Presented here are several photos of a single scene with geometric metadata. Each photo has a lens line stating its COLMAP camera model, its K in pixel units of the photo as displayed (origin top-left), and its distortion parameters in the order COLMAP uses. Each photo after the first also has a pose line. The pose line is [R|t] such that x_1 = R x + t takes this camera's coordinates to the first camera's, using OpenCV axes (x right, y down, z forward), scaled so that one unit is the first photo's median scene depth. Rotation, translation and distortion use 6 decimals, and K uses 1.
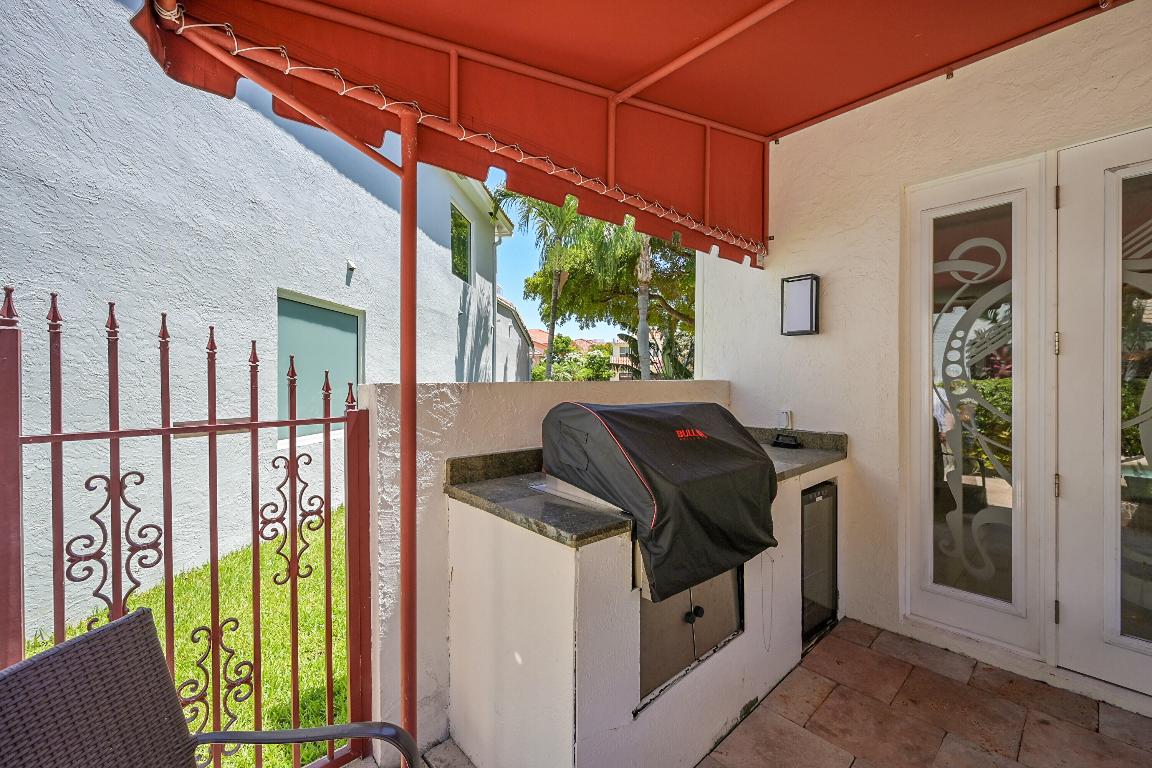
lens RADIAL K [[460.0, 0, 574.5], [0, 460.0, 380.7], [0, 0, 1]] dist [-0.001666, -0.000191]
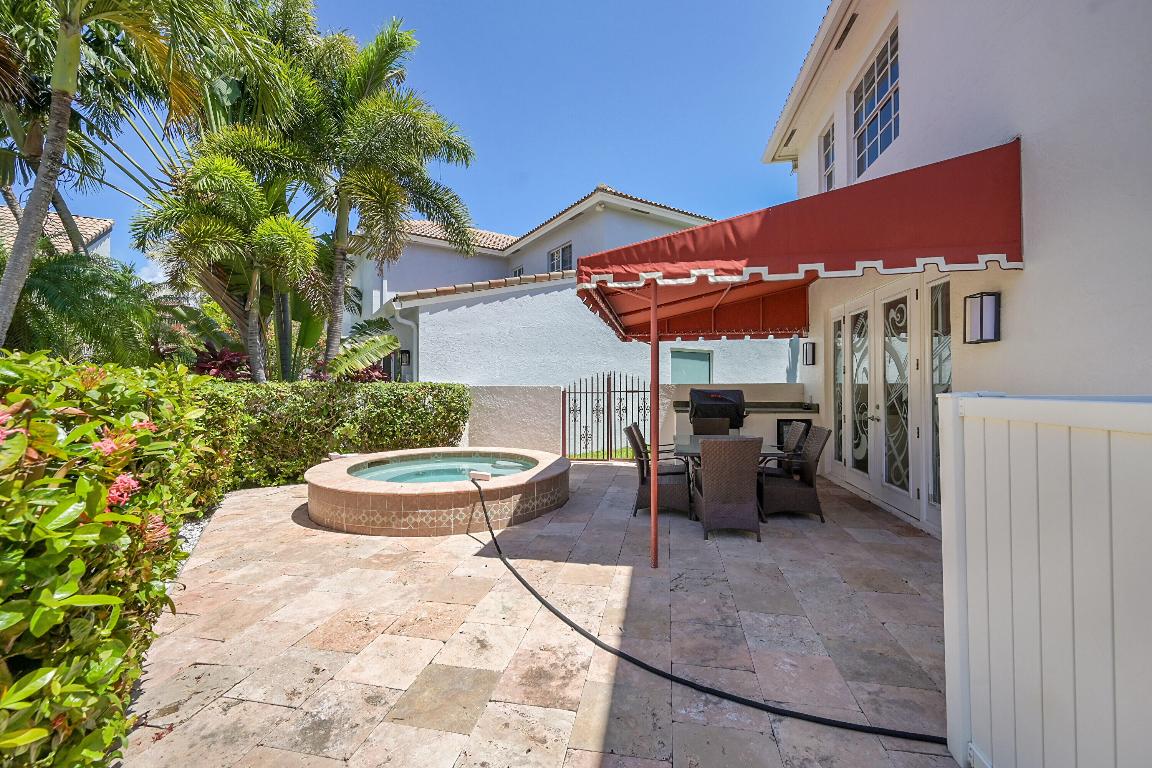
lens RADIAL K [[460.0, 0, 584.5], [0, 460.0, 381.1], [0, 0, 1]] dist [-0.001666, -0.000191]
pose [[0.627379, -0.004975, -0.778698, 2.567447], [-0.002706, 0.999960, -0.008568, 0.017536], [0.778709, 0.007482, 0.627341, -2.384835]]
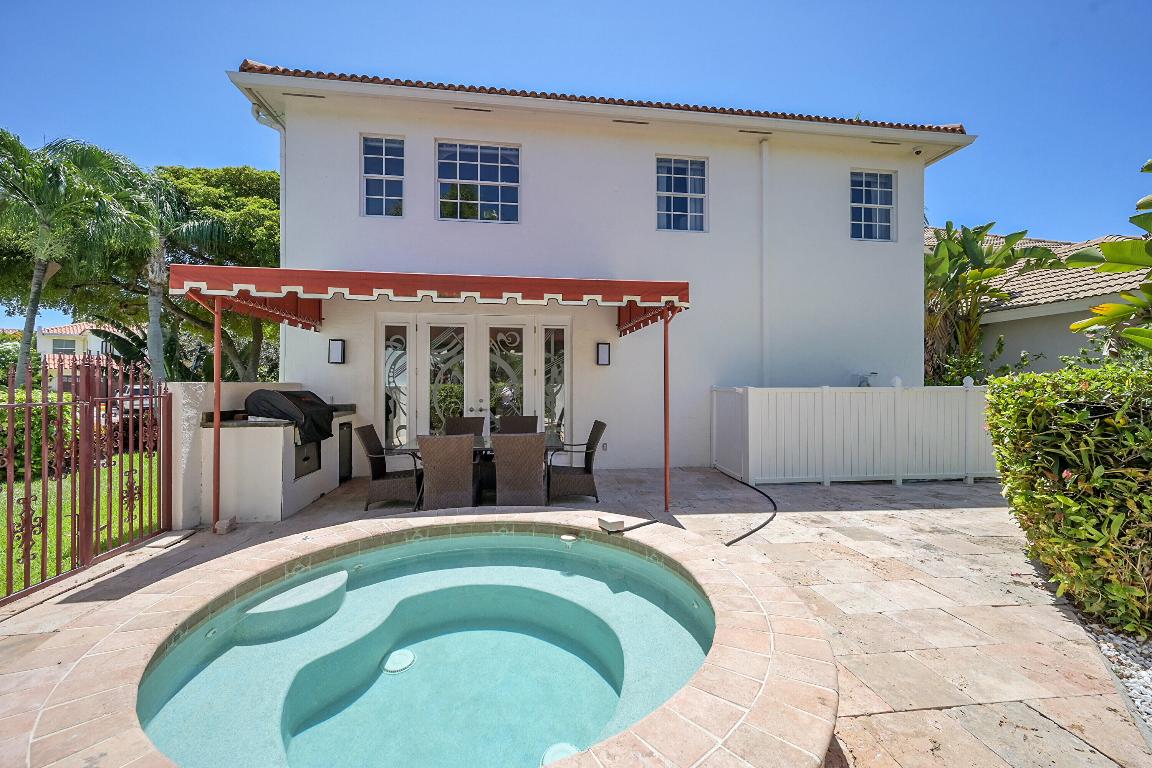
lens RADIAL K [[460.0, 0, 578.6], [0, 460.0, 384.9], [0, 0, 1]] dist [-0.001666, -0.000191]
pose [[0.558069, 0.003323, 0.829788, -1.181959], [0.002166, 0.999983, -0.005461, 0.037599], [-0.829791, 0.004845, 0.558053, -2.055879]]
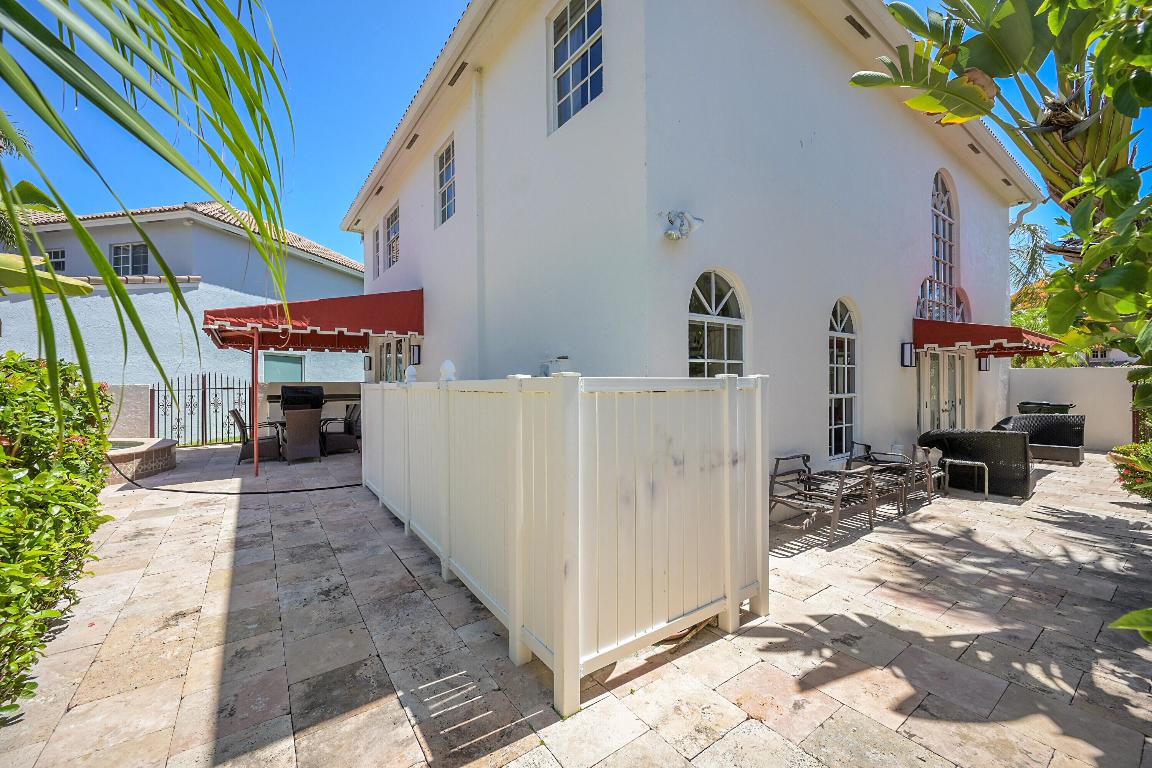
lens RADIAL K [[460.0, 0, 578.4], [0, 460.0, 383.6], [0, 0, 1]] dist [-0.001666, -0.000191]
pose [[0.994643, -0.001197, -0.103367, 4.152504], [0.000757, 0.999991, -0.004287, 0.046796], [0.103371, 0.004186, 0.994634, -4.287257]]
